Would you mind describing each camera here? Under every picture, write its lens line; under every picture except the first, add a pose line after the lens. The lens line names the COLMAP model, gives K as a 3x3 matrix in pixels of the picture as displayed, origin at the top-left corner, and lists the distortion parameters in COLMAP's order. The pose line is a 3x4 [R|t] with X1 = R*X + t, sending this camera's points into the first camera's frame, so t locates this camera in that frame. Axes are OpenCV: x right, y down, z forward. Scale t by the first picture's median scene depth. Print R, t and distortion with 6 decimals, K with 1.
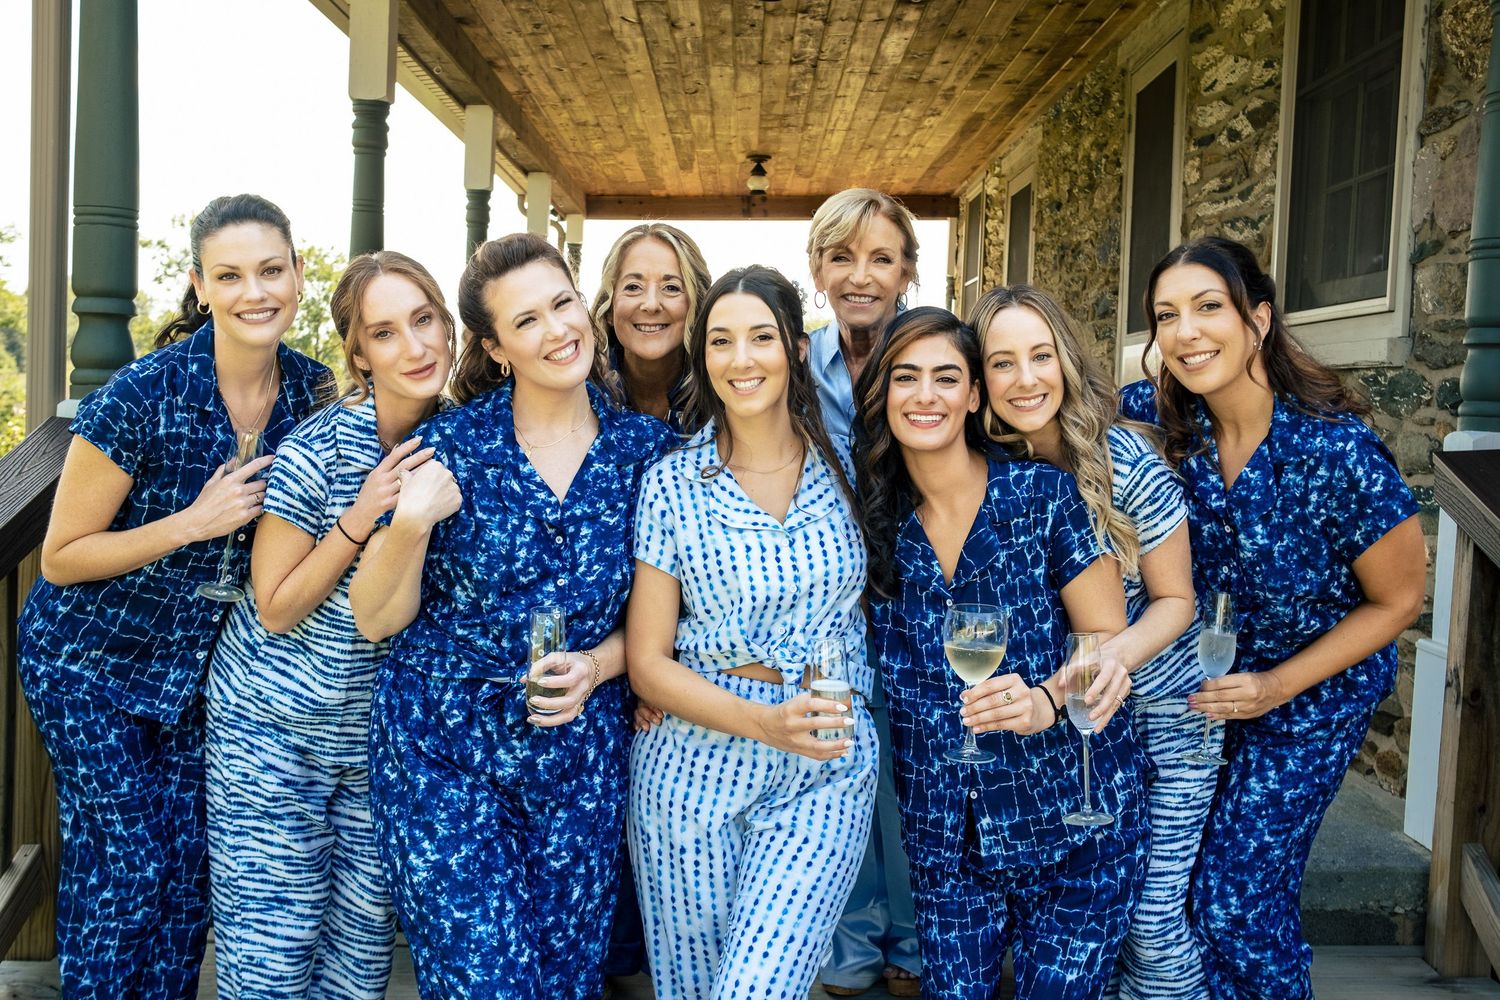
lens RADIAL K [[1447.3, 0, 779.9], [0, 1447.3, 537.4], [0, 0, 1]] dist [-0.118622, 0.177586]
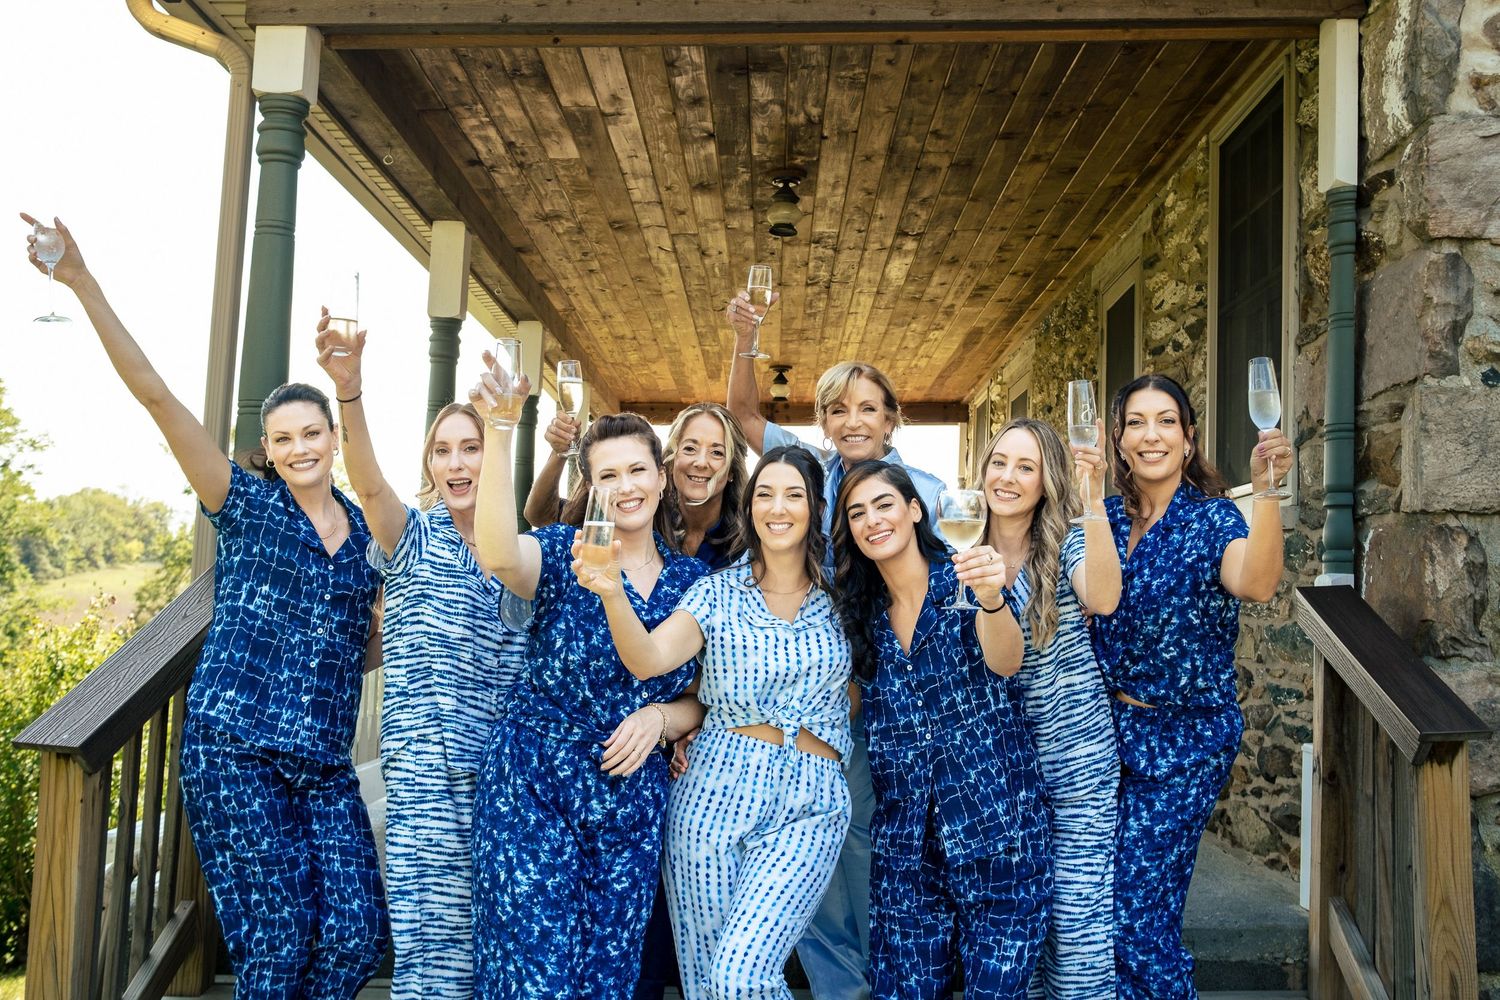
lens RADIAL K [[1447.3, 0, 779.9], [0, 1447.3, 537.4], [0, 0, 1]] dist [-0.118622, 0.177586]
pose [[0.999833, 0.001616, -0.018179, 0.008924], [-0.004180, 0.989875, -0.141881, 0.033674], [0.017766, 0.141933, 0.989717, -0.119989]]
